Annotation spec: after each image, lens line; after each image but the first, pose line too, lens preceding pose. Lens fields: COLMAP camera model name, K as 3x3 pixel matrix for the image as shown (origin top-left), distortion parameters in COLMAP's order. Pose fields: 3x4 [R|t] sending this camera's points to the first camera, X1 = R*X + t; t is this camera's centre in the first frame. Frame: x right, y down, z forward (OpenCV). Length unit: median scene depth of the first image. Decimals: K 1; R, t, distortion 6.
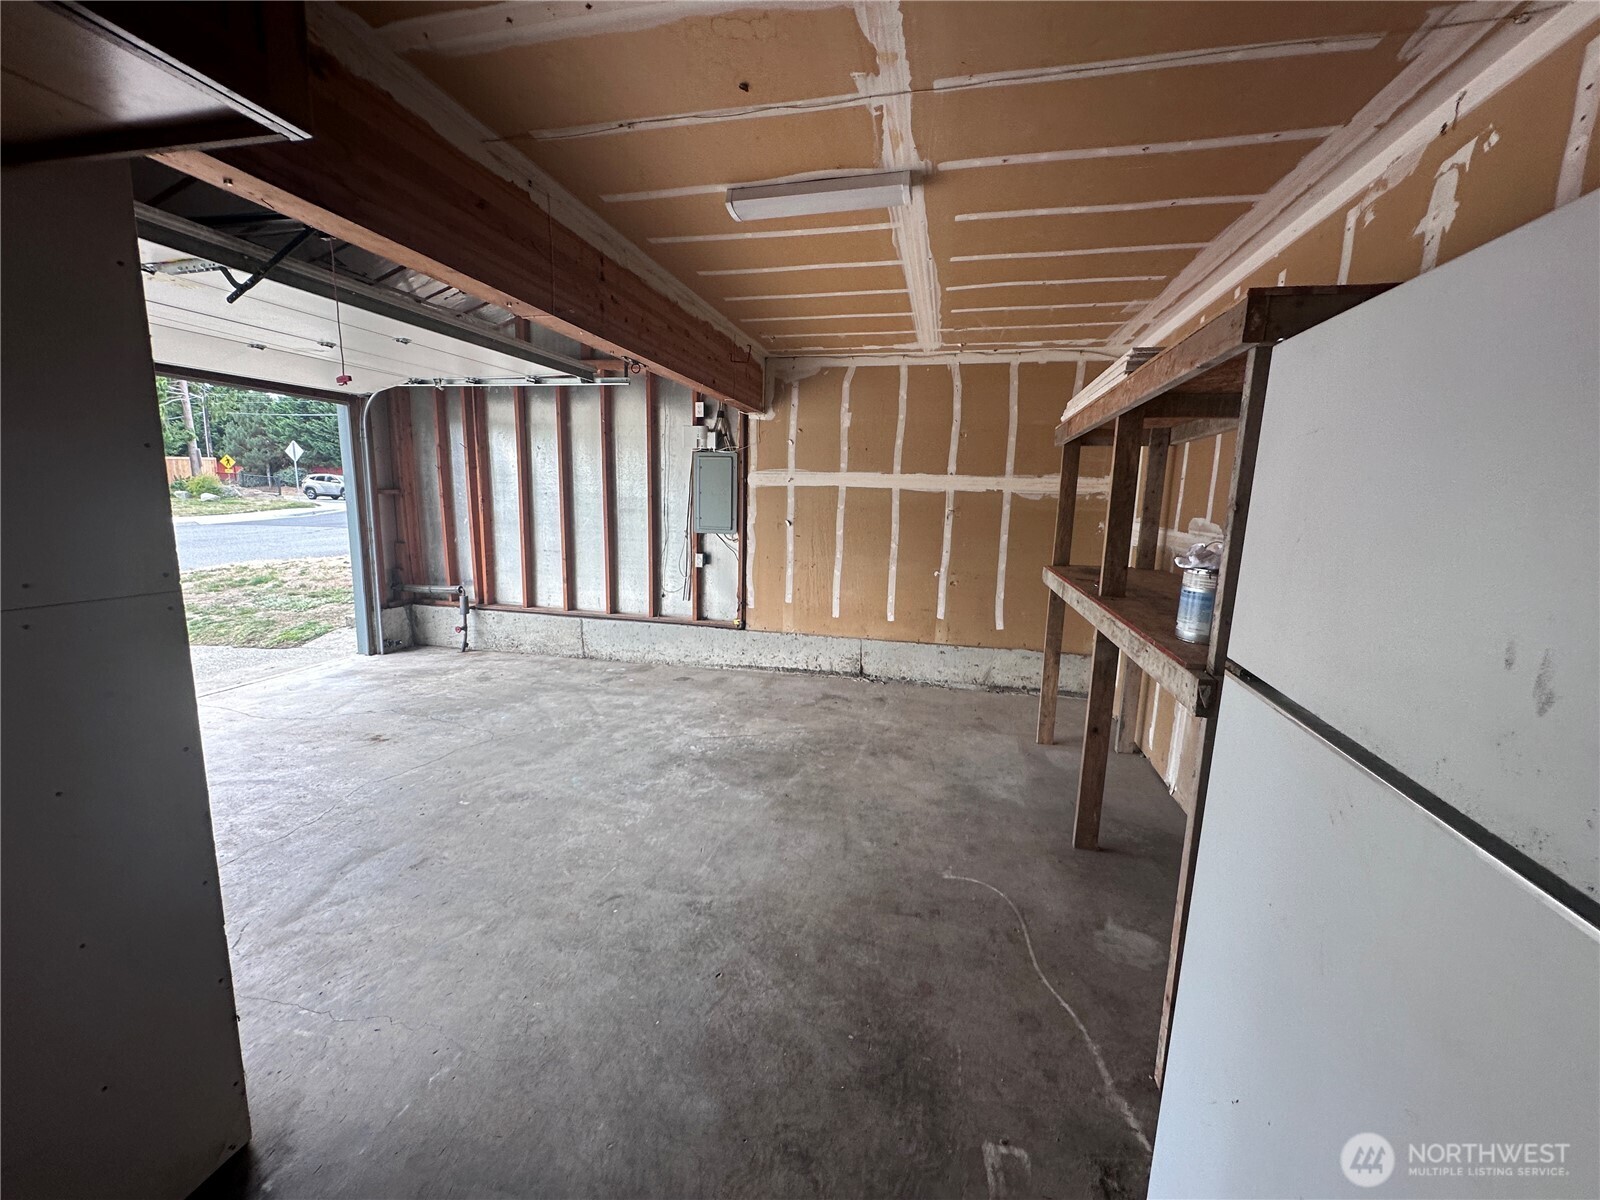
lens RADIAL K [[637.1, 0, 798.9], [0, 637.1, 598.8], [0, 0, 1]] dist [-0.004126, 0.000989]
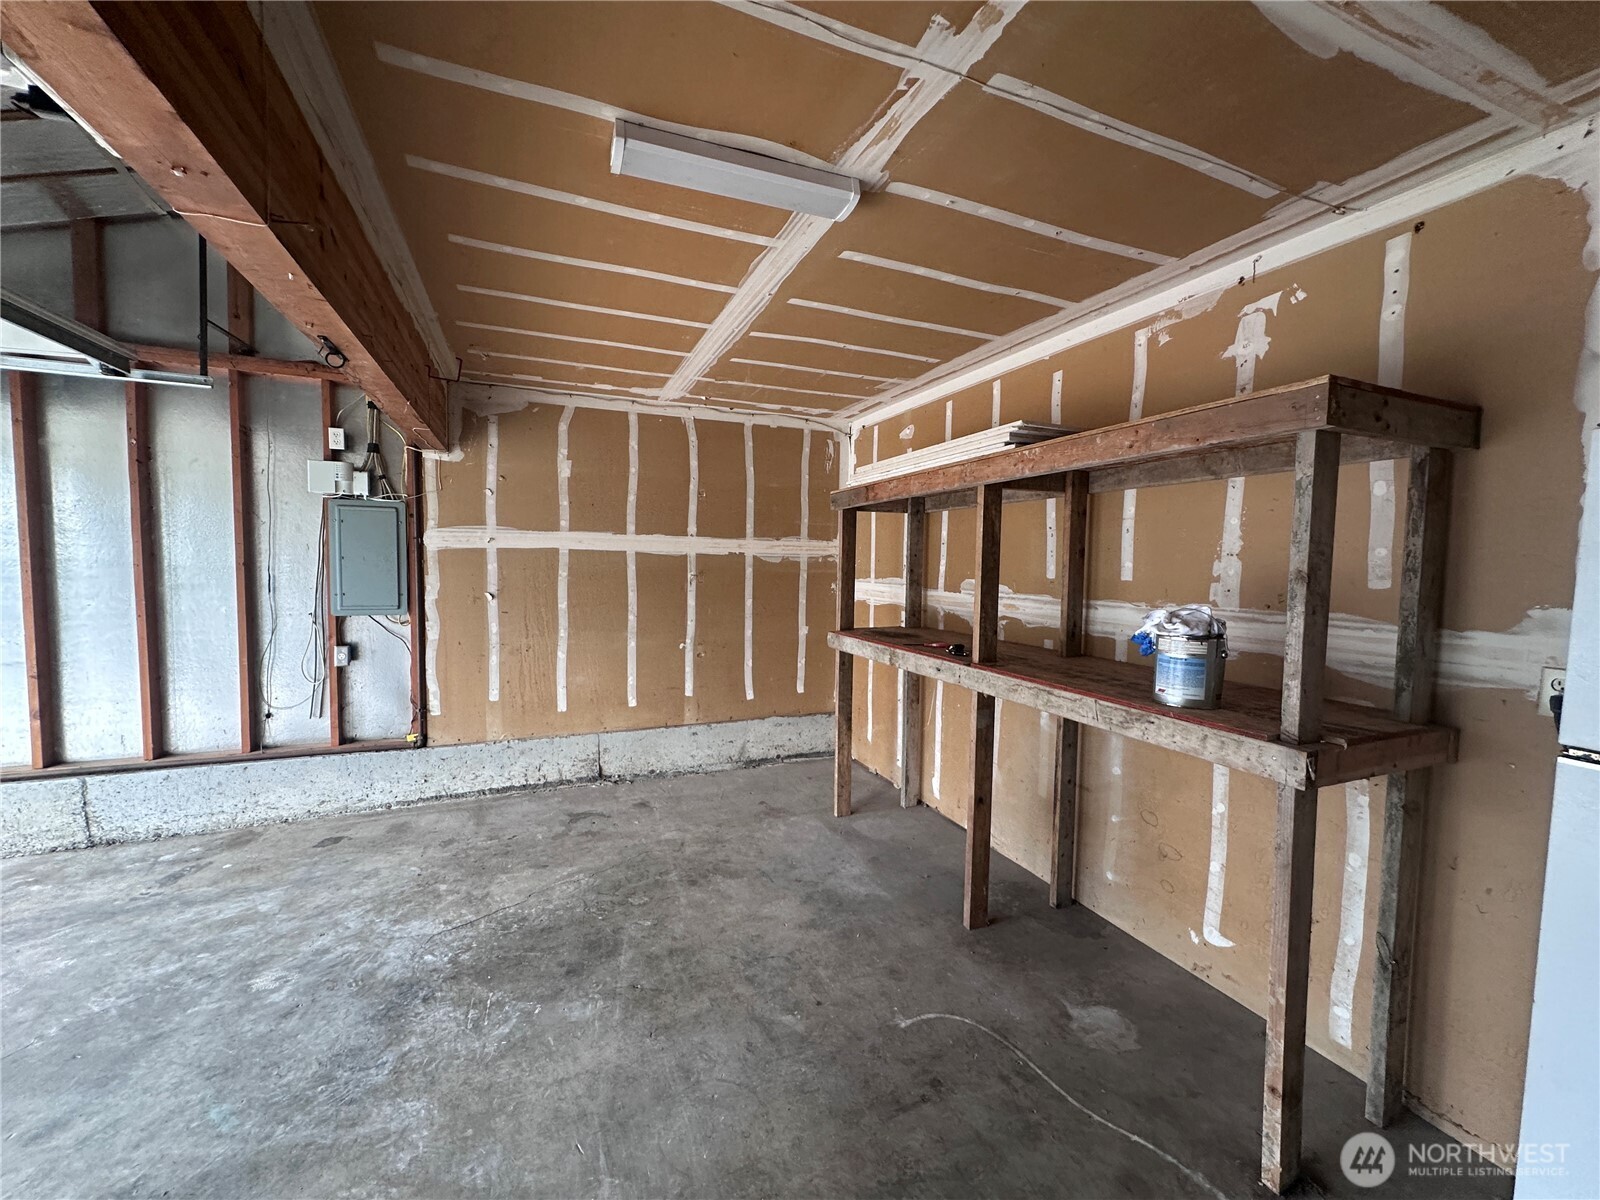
lens RADIAL K [[637.1, 0, 798.8], [0, 637.1, 599.0], [0, 0, 1]] dist [-0.004126, 0.000989]
pose [[0.813126, -0.045984, 0.580268, -0.192532], [0.097640, 0.993525, -0.058090, -0.043283], [-0.573840, 0.103892, 0.812351, 0.208356]]
